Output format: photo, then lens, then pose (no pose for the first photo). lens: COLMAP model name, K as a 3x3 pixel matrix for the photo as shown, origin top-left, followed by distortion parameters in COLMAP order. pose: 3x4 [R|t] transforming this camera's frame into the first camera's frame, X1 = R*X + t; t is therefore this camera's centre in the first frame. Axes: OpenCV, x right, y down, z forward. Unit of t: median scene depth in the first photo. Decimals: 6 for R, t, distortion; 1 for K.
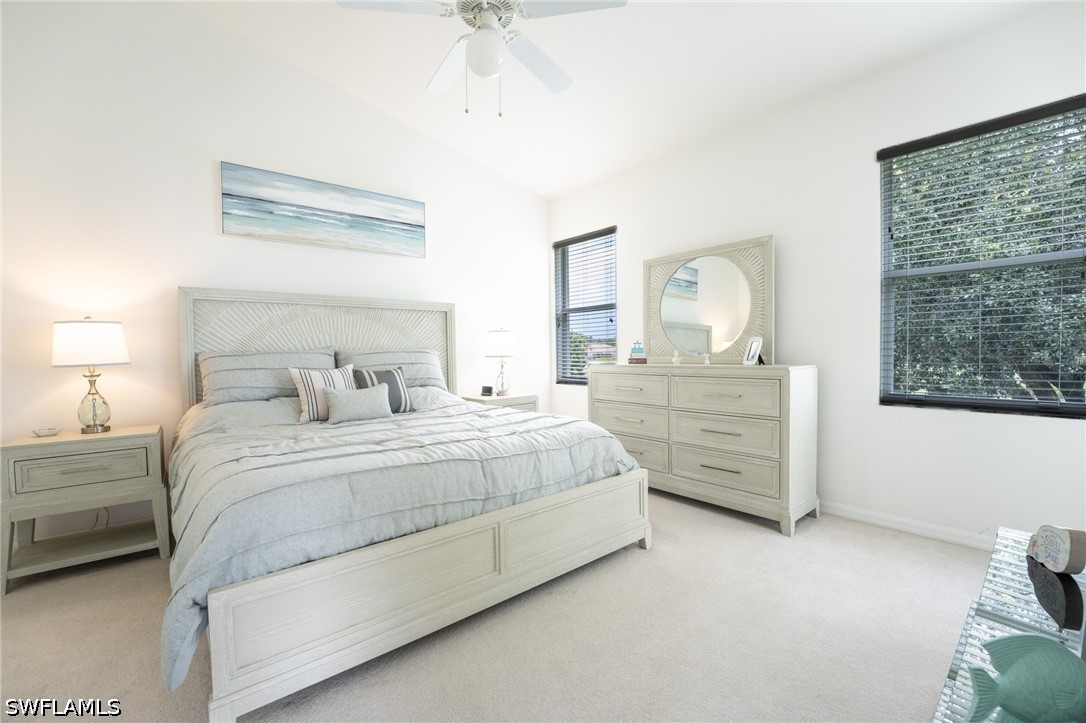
lens RADIAL K [[446.0, 0, 543.2], [0, 446.0, 363.8], [0, 0, 1]] dist [-0.023410, 0.002316]
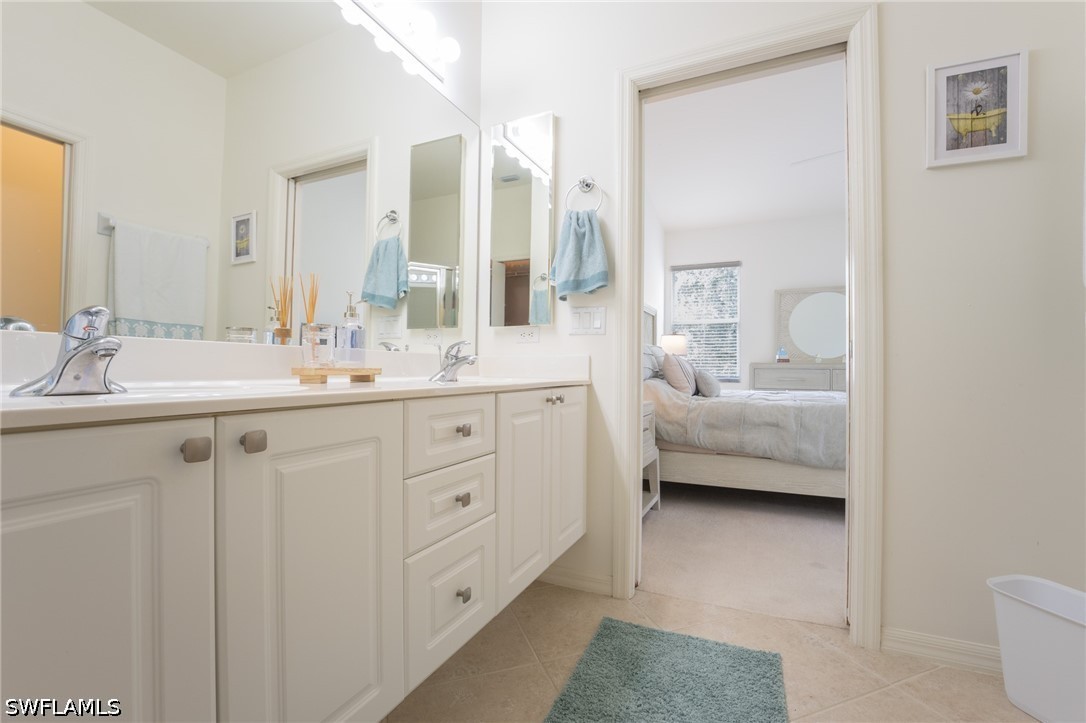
lens RADIAL K [[446.0, 0, 543.3], [0, 446.0, 362.3], [0, 0, 1]] dist [-0.023410, 0.002316]
pose [[0.911668, 0.027970, 0.409975, -1.185757], [-0.011228, 0.999004, -0.043187, 0.076811], [-0.410774, 0.034768, 0.911074, 0.042186]]
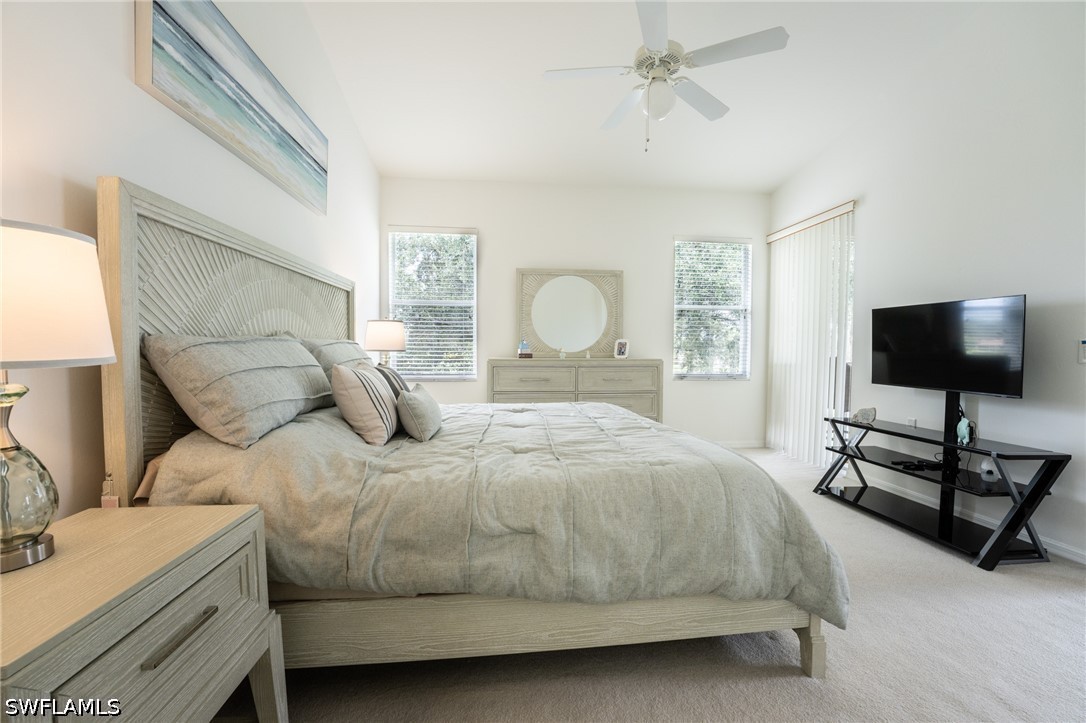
lens RADIAL K [[446.0, 0, 547.9], [0, 446.0, 358.8], [0, 0, 1]] dist [-0.023410, 0.002316]
pose [[0.551108, -0.004941, 0.834419, -0.810382], [0.008750, 0.999962, 0.000141, 0.002556], [-0.834388, 0.007224, 0.551130, 0.356505]]
